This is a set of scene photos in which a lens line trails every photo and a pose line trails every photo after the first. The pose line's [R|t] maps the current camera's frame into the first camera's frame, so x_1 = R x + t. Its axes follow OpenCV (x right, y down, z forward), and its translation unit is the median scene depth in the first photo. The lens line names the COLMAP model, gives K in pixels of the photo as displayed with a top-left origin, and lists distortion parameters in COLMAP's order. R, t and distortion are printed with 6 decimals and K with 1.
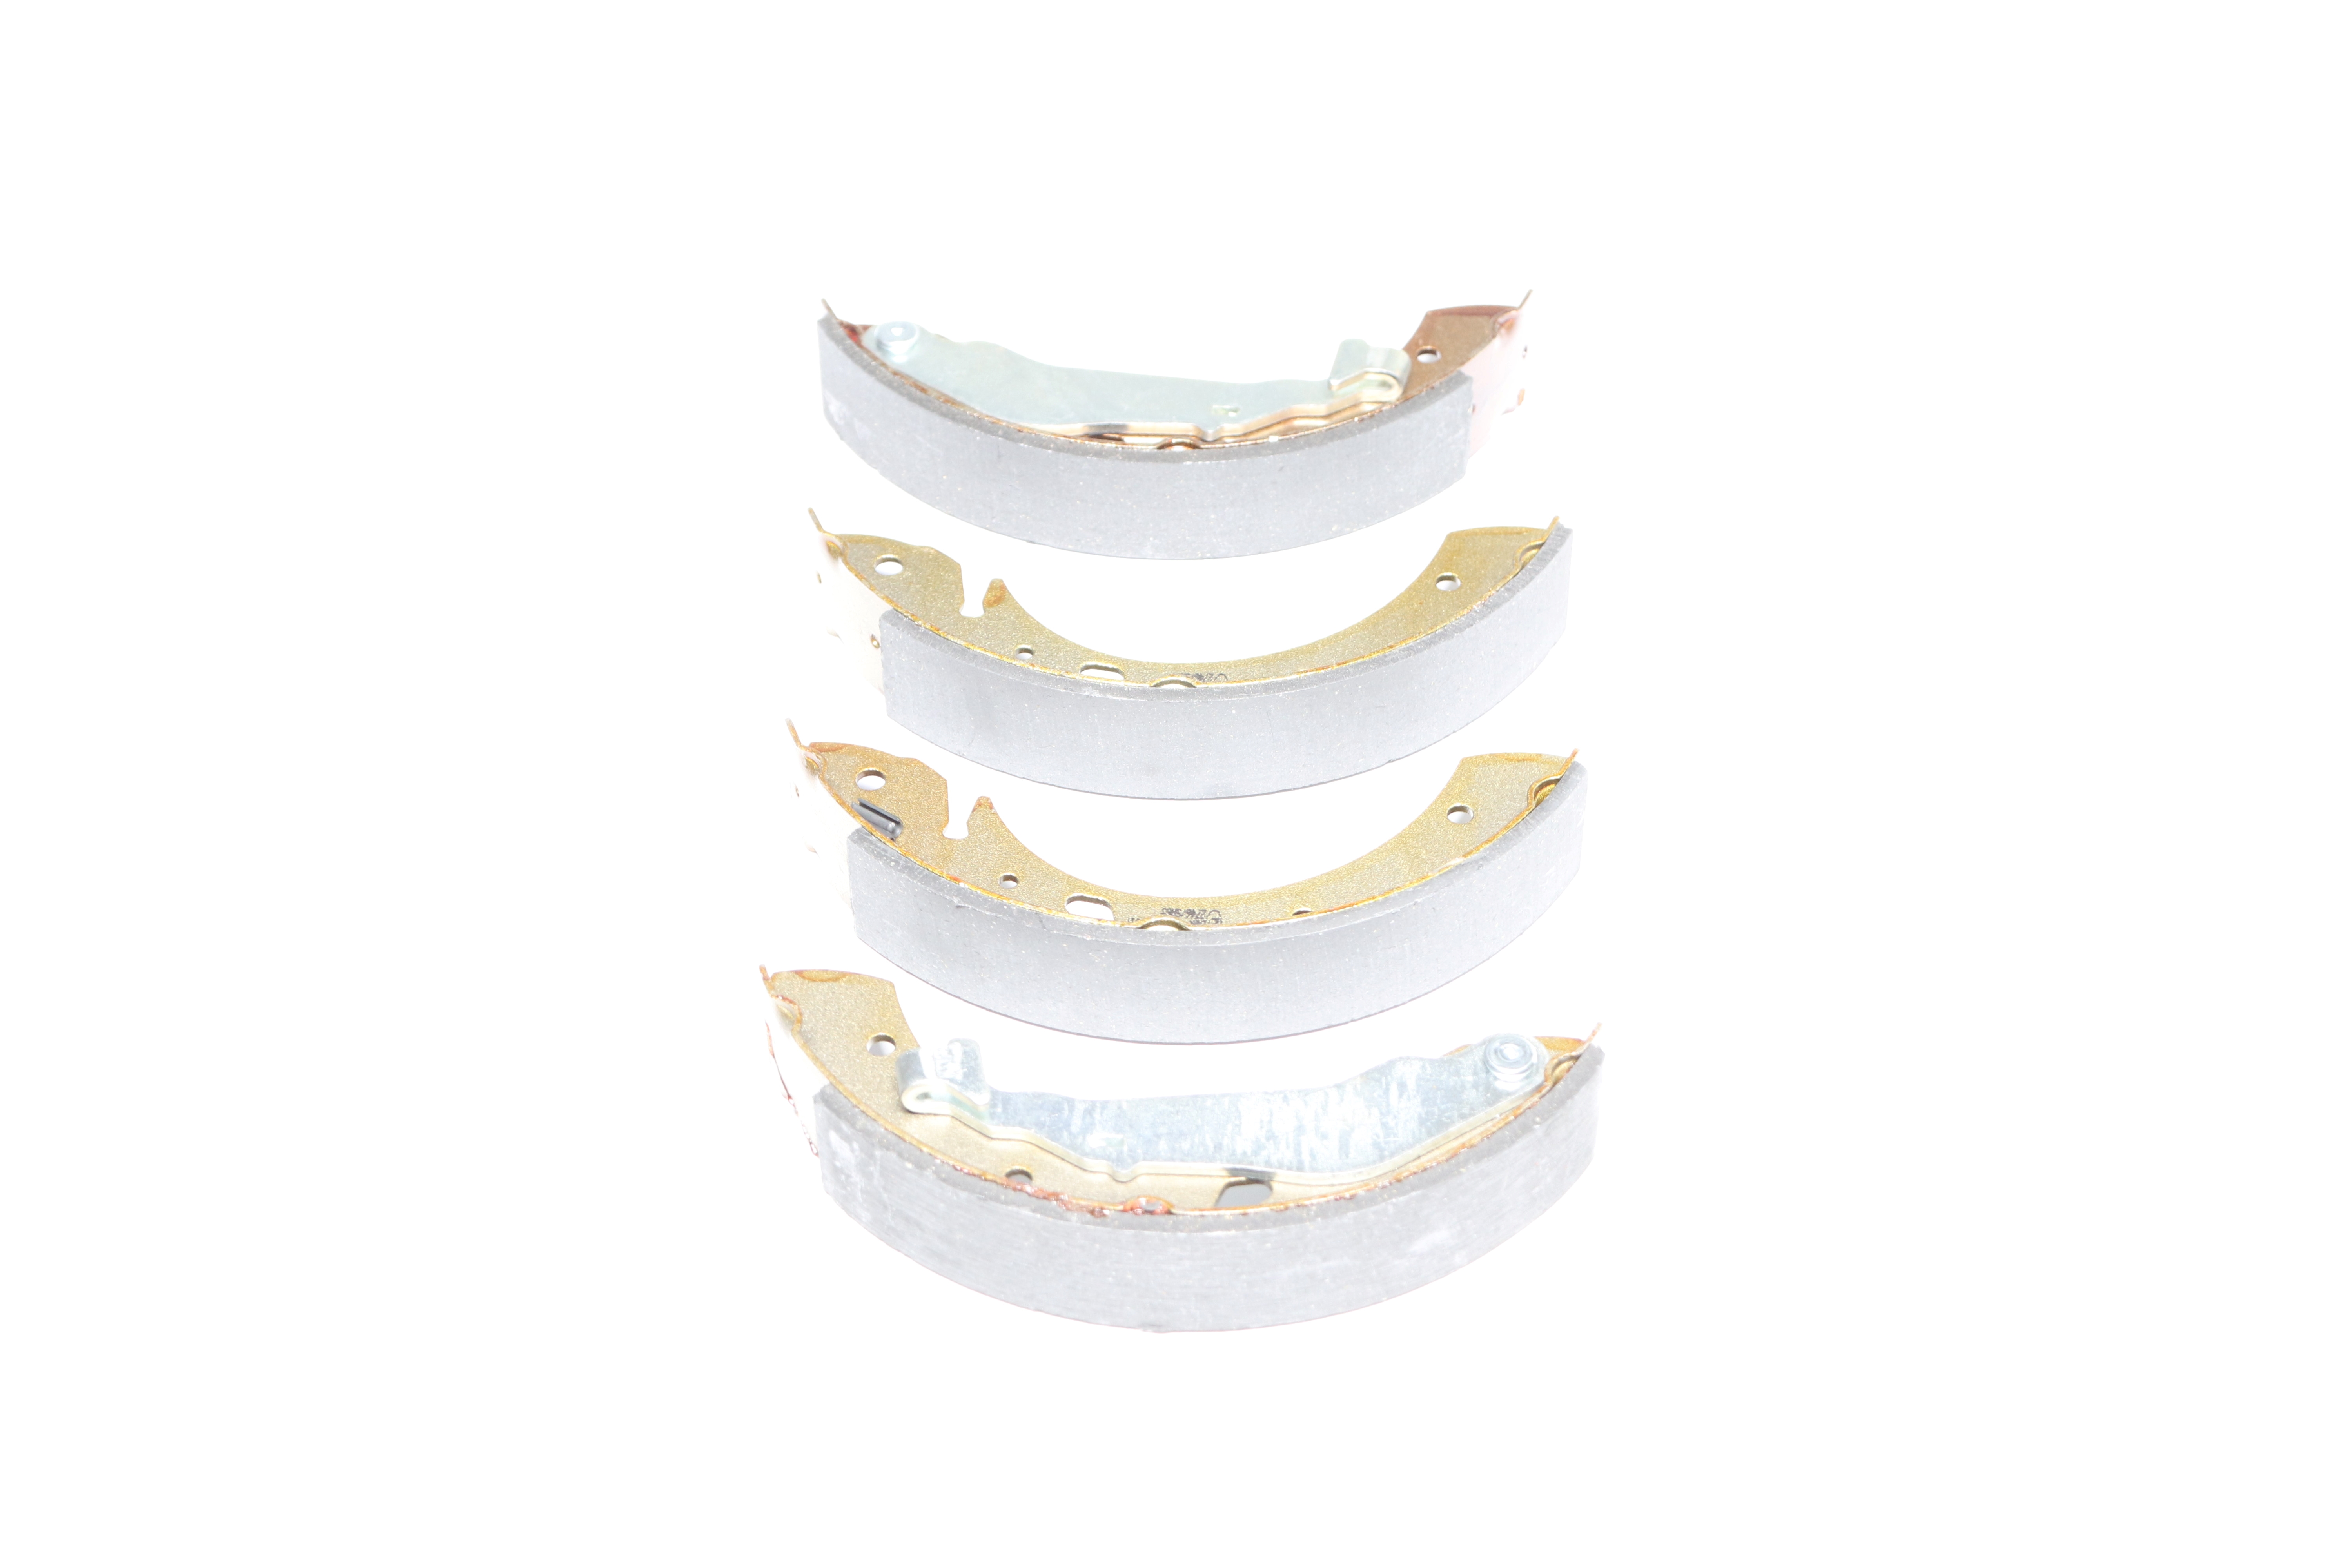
lens RADIAL K [[4257.2, 0, 1181.5], [0, 4257.2, 785.1], [0, 0, 1]] dist [0.025060, 0.000000]
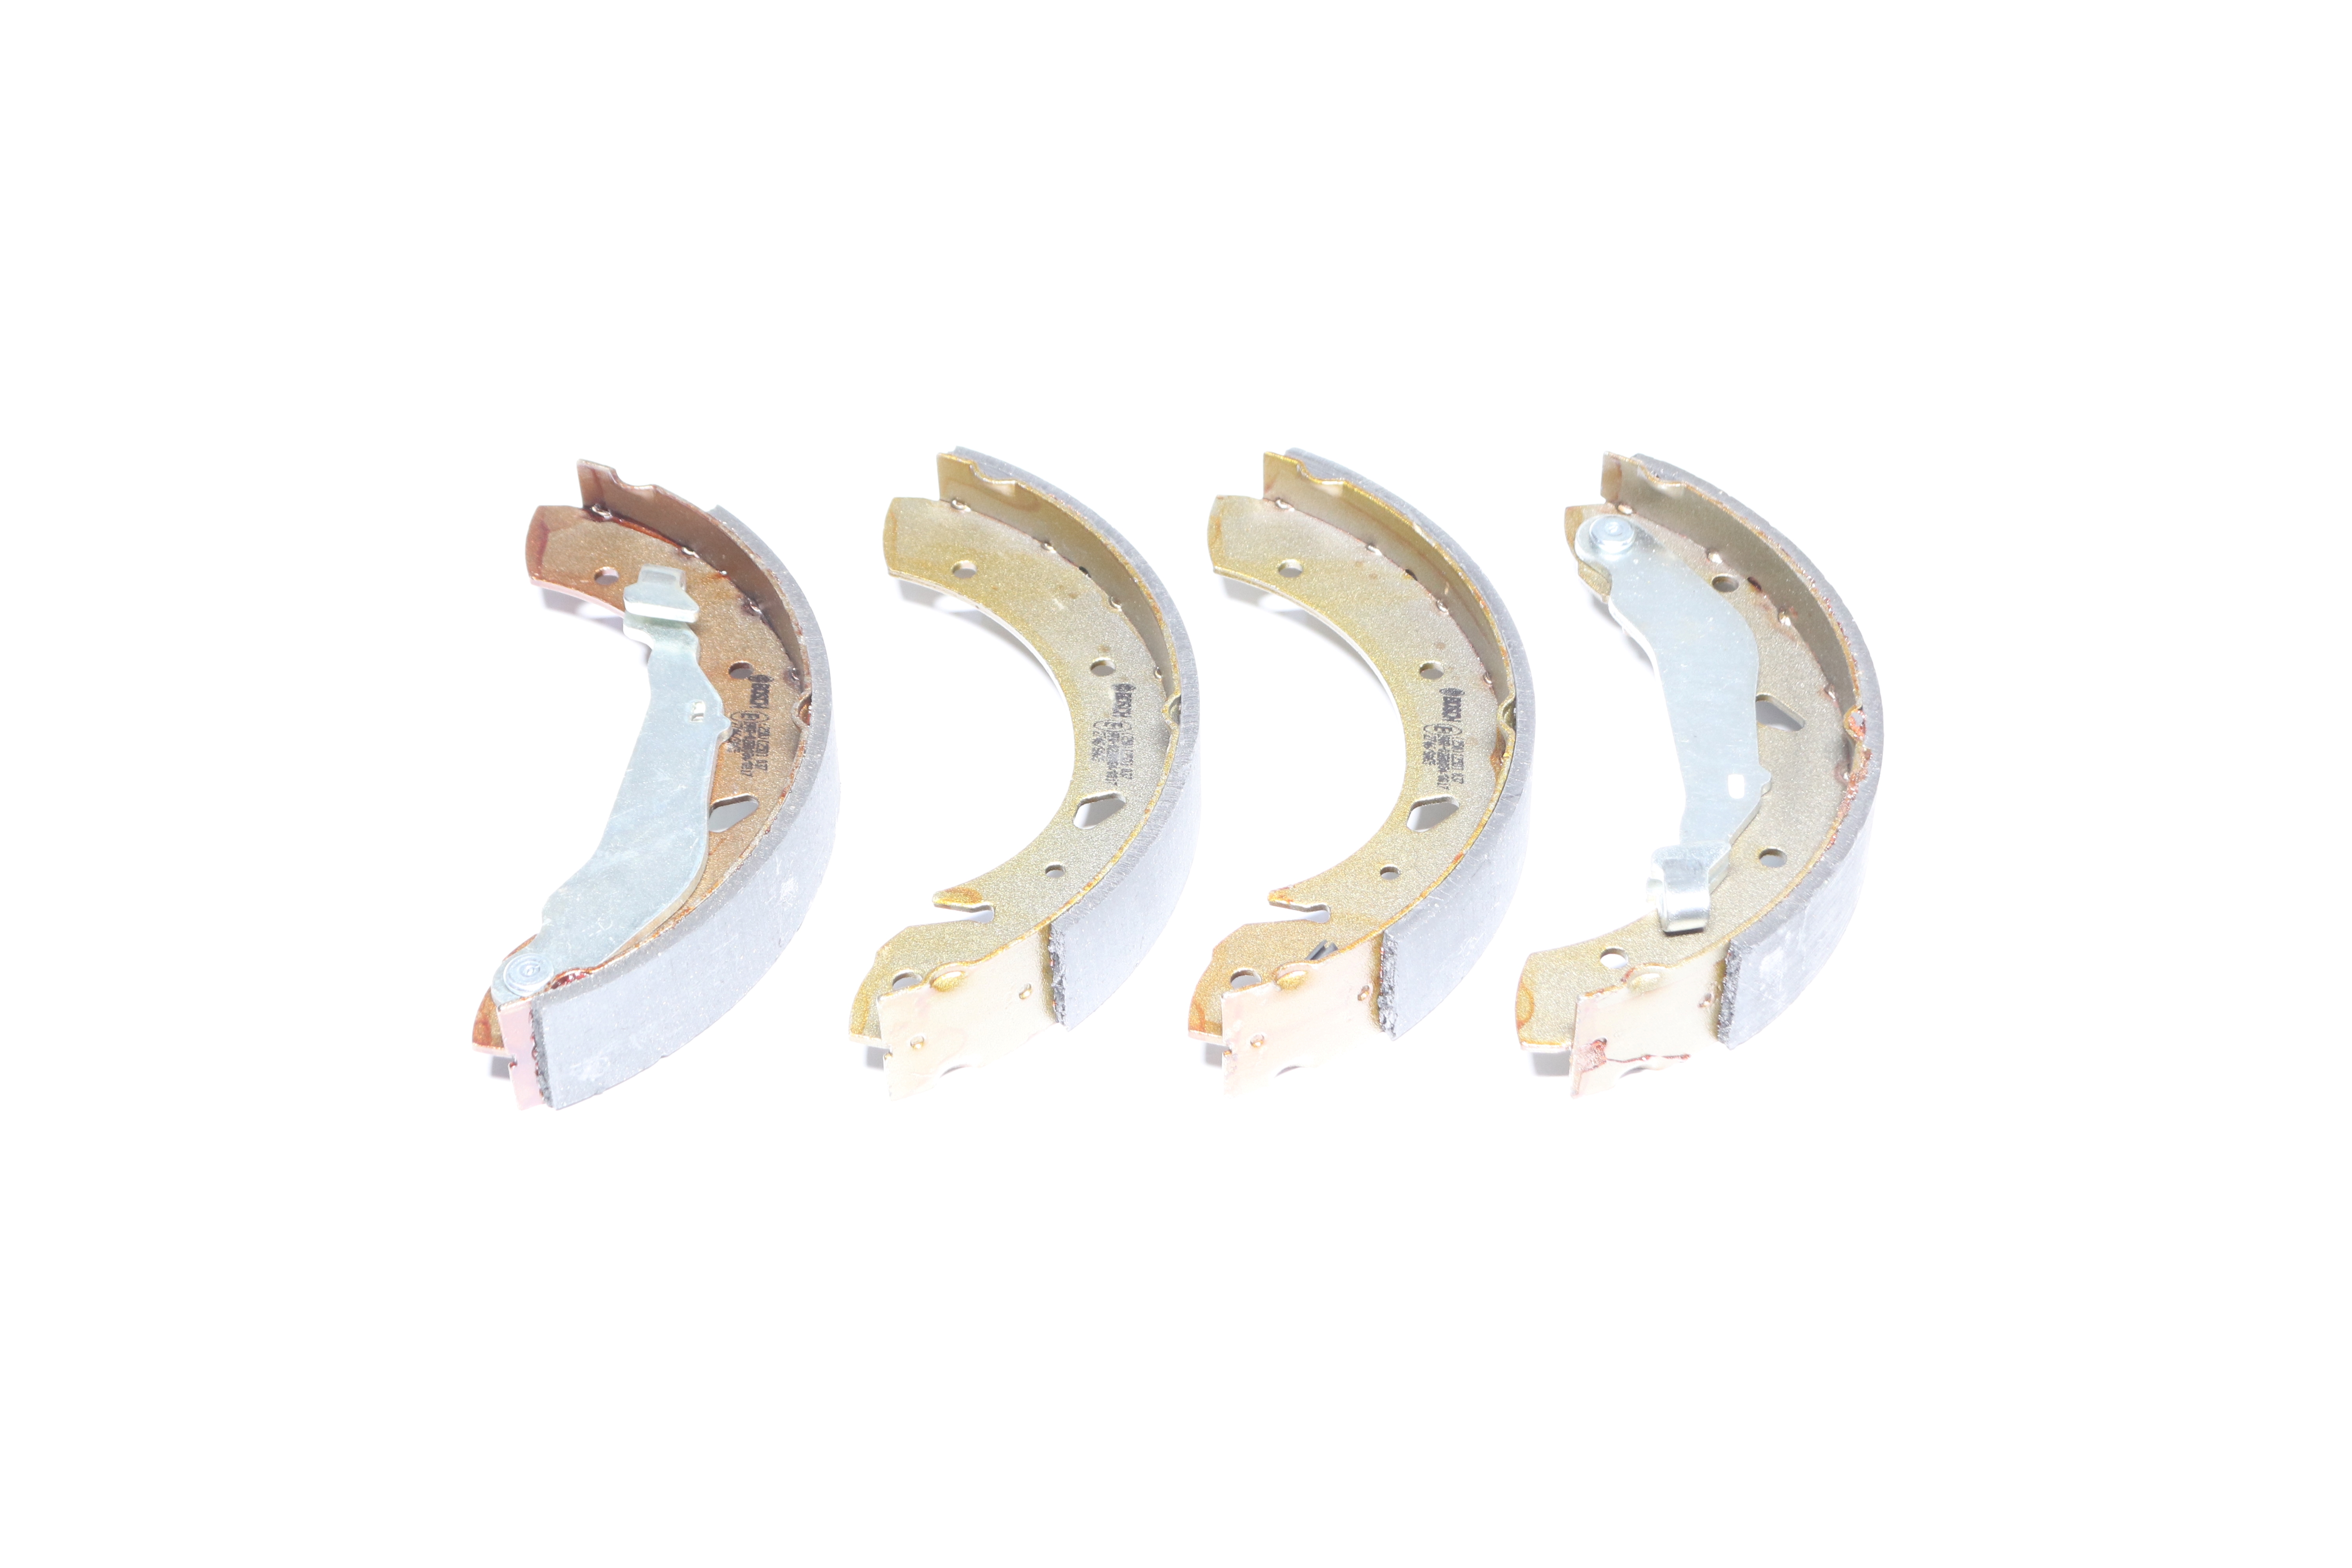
lens RADIAL K [[4257.2, 0, 1176.1], [0, 4257.2, 789.4], [0, 0, 1]] dist [0.025060, 0.000000]
pose [[-0.003912, -0.693672, 0.720281, -0.703485], [0.708468, 0.506410, 0.491550, -0.484400], [-0.705732, 0.512219, 0.489463, 0.504155]]
